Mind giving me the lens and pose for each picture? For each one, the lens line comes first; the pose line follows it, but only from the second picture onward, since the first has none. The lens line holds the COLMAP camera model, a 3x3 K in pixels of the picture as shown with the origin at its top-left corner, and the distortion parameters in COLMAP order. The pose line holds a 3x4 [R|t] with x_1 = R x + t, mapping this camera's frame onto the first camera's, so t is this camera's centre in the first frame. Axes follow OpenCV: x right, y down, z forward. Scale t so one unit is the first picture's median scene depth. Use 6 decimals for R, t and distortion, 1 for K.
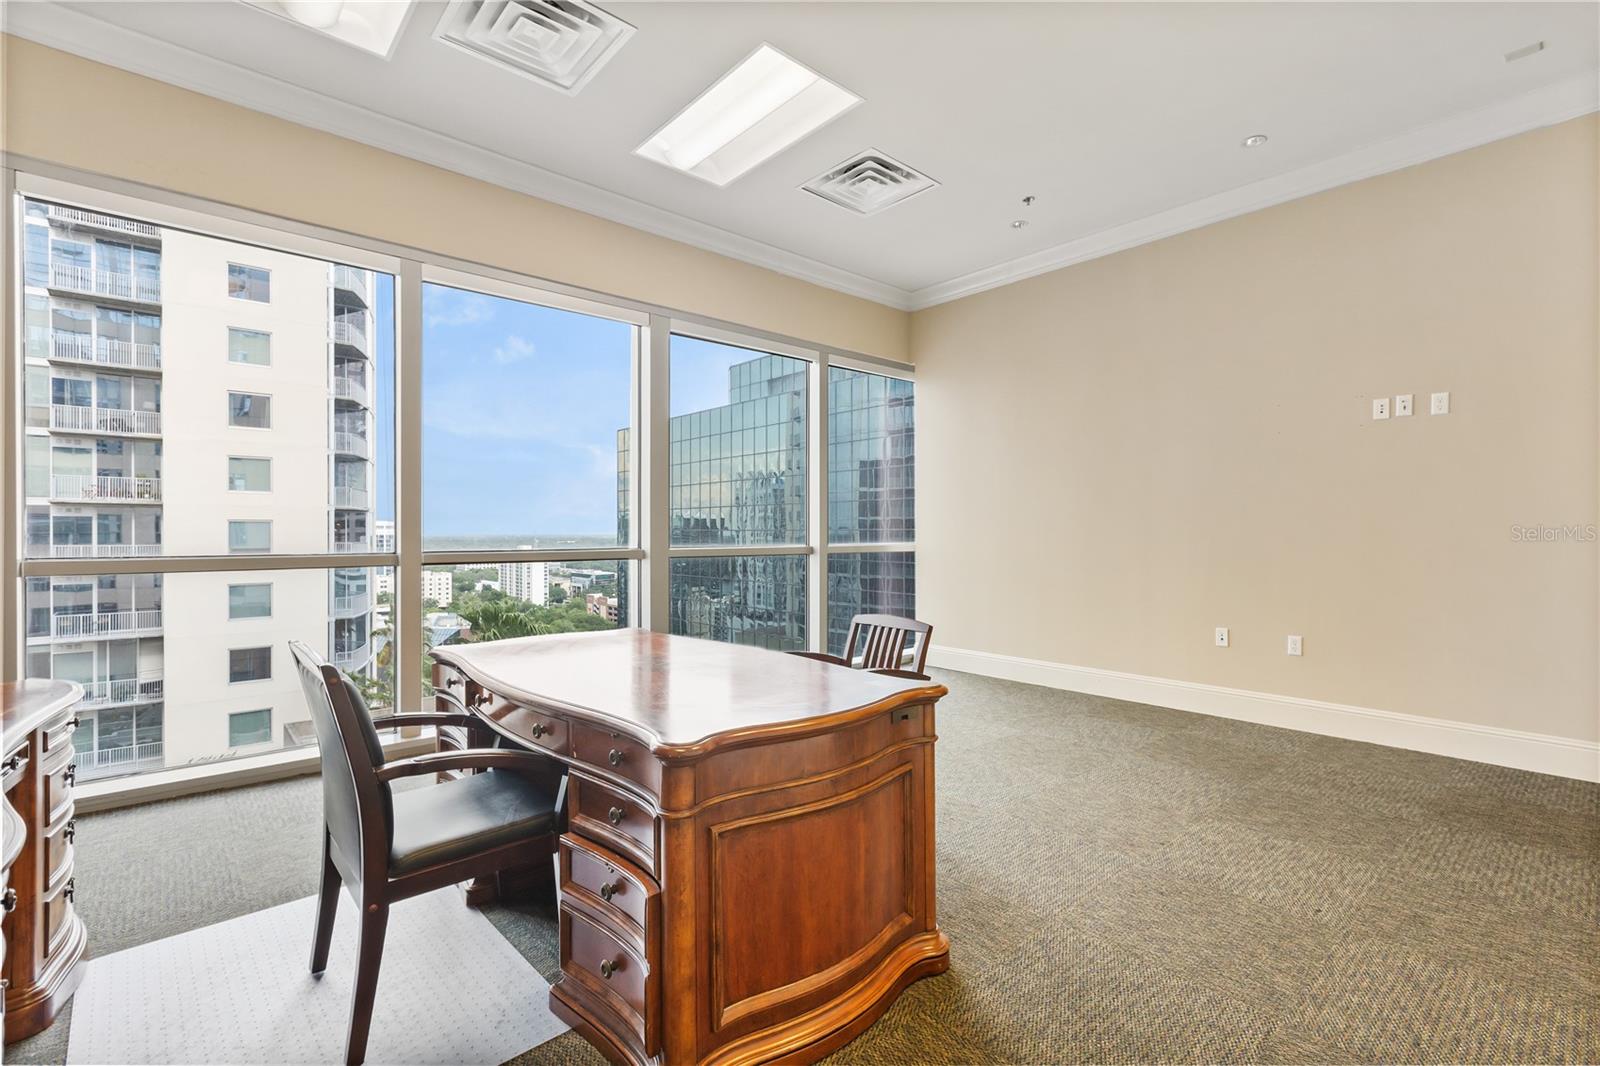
lens RADIAL K [[730.8, 0, 797.8], [0, 730.8, 535.1], [0, 0, 1]] dist [0.004801, -0.000119]
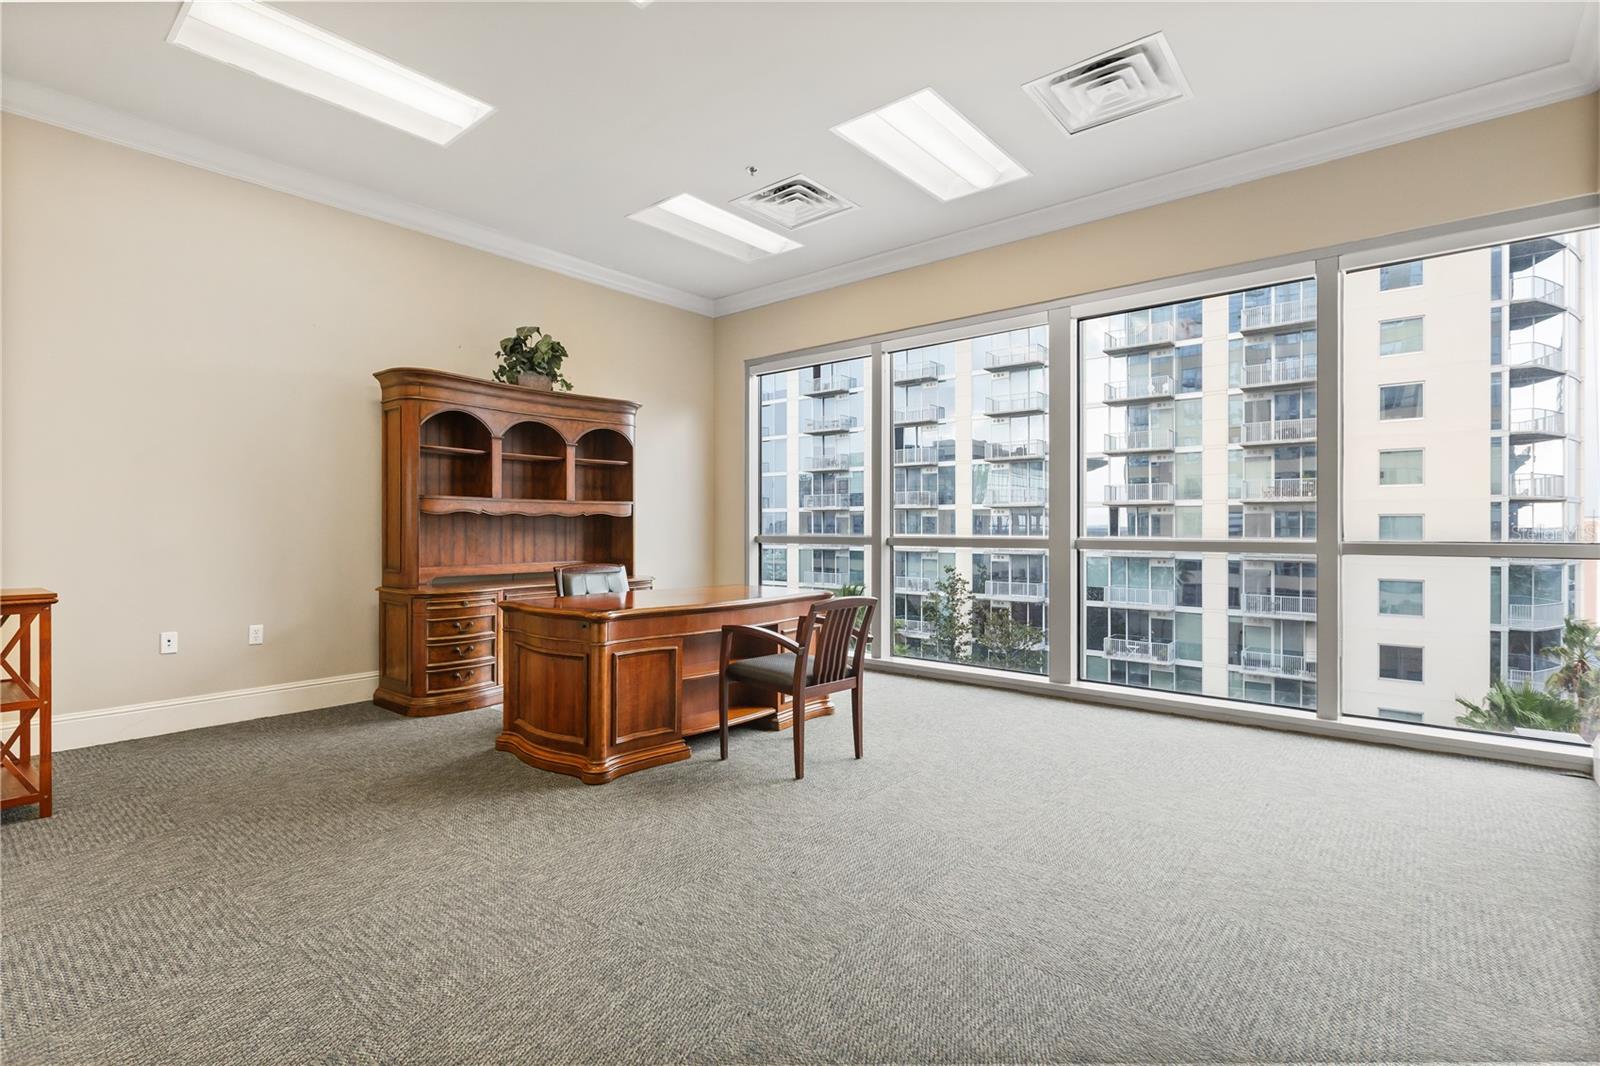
lens RADIAL K [[747.4, 0, 806.5], [0, 747.4, 529.3], [0, 0, 1]] dist [-0.001906, -0.000296]
pose [[0.151492, 0.004247, -0.988449, 0.117694], [-0.005862, 0.999977, 0.003398, 0.000743], [0.988441, 0.005279, 0.151513, 0.074785]]
